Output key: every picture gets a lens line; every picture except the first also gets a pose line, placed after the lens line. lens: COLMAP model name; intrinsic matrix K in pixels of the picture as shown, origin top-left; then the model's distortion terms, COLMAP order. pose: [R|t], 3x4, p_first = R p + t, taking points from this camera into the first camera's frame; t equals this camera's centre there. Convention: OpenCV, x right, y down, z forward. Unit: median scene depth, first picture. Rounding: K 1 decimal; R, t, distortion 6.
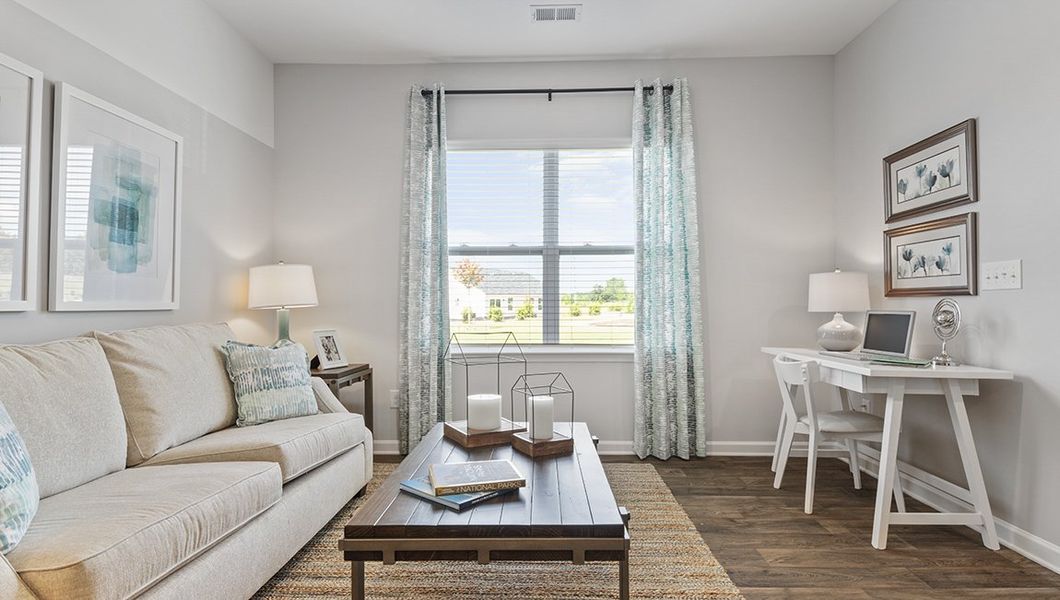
lens RADIAL K [[553.7, 0, 531.5], [0, 553.7, 297.9], [0, 0, 1]] dist [0.047508, -0.045014]
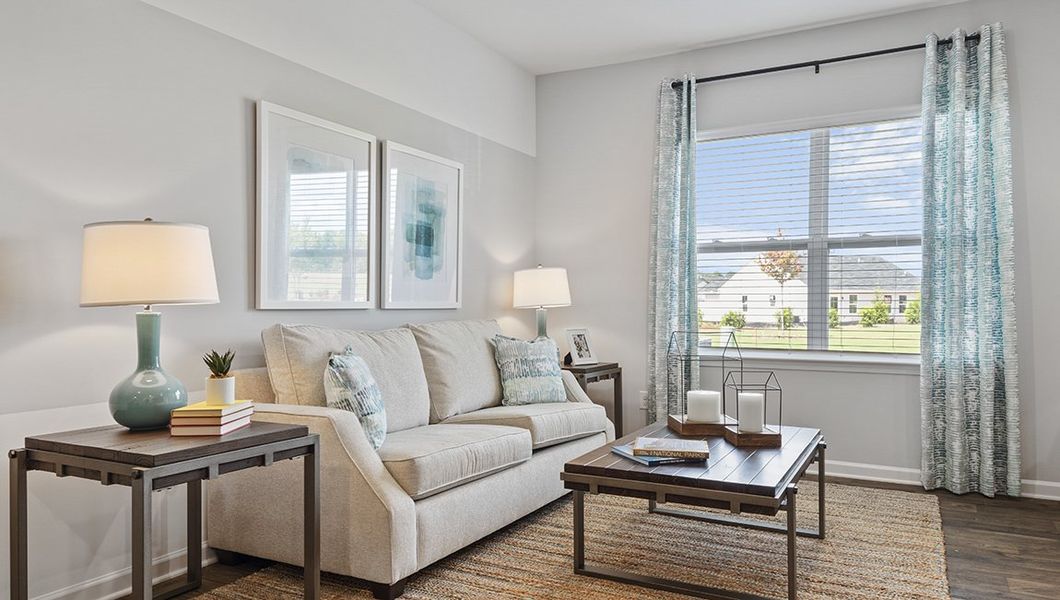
lens RADIAL K [[725.9, 0, 530.0], [0, 725.9, 300.0], [0, 0, 1]] dist [0.091997, -0.076770]
pose [[0.895328, 0.001257, -0.445406, 0.155829], [0.001680, 0.999979, 0.006199, -0.004824], [0.445405, -0.006298, 0.895307, -0.260339]]
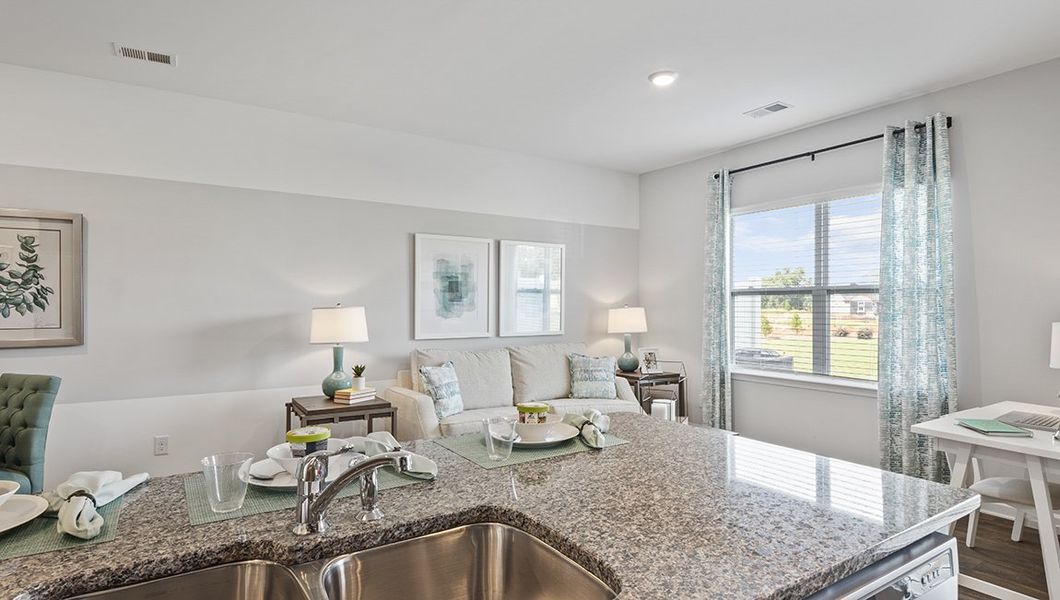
lens RADIAL K [[553.7, 0, 531.5], [0, 553.7, 297.9], [0, 0, 1]] dist [0.047508, -0.045014]
pose [[0.565193, -0.006567, -0.824933, 0.690032], [0.009907, 0.999950, -0.001173, -0.080782], [0.824899, -0.007510, 0.565230, -0.133749]]
